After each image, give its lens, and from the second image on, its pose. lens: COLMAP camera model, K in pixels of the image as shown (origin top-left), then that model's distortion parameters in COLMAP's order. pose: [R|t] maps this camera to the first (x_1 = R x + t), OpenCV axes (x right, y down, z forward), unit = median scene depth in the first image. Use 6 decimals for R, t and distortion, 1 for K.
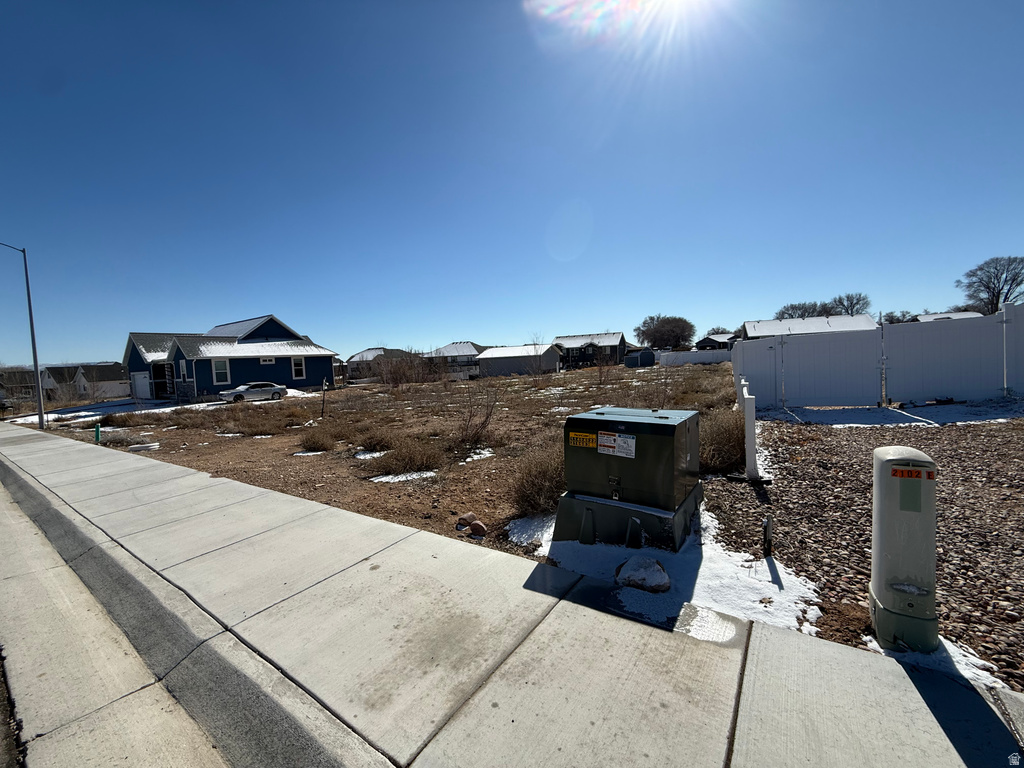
lens RADIAL K [[404.6, 0, 512.0], [0, 404.6, 384.0], [0, 0, 1]] dist [-0.001732, 0.000394]
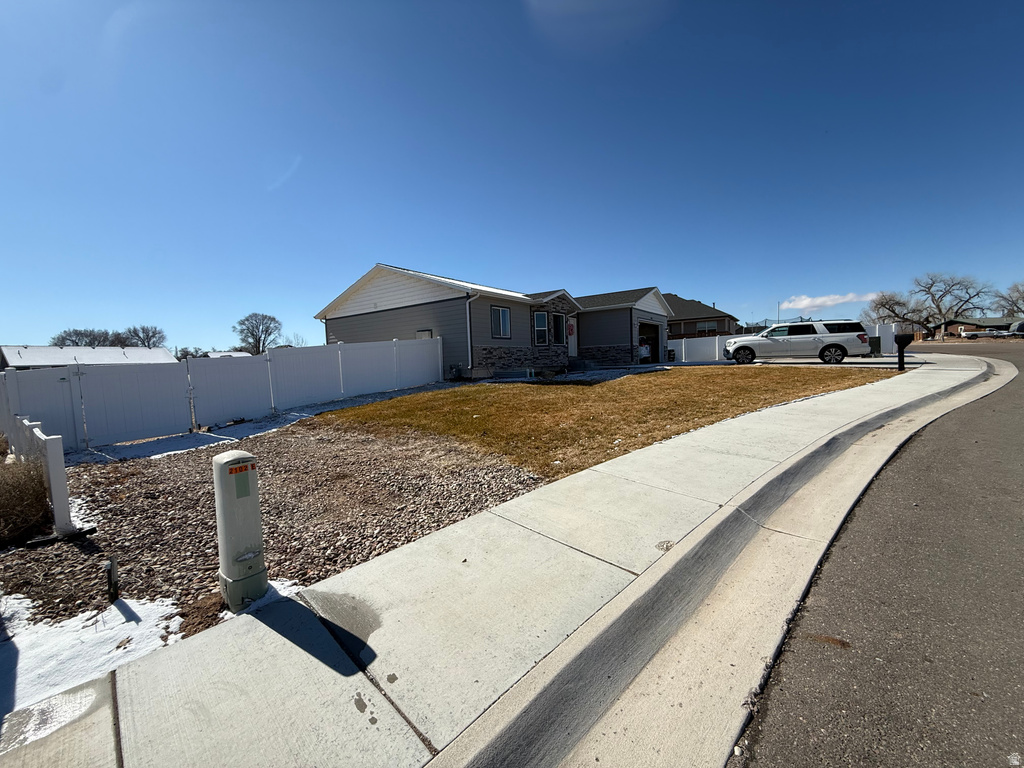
lens RADIAL K [[404.6, 0, 512.0], [0, 404.6, 384.0], [0, 0, 1]] dist [-0.001732, 0.000394]
pose [[0.139492, -0.013118, 0.990136, -0.109145], [0.094121, 0.995561, -0.000070, 0.013993], [-0.985740, 0.093203, 0.140108, -0.050481]]
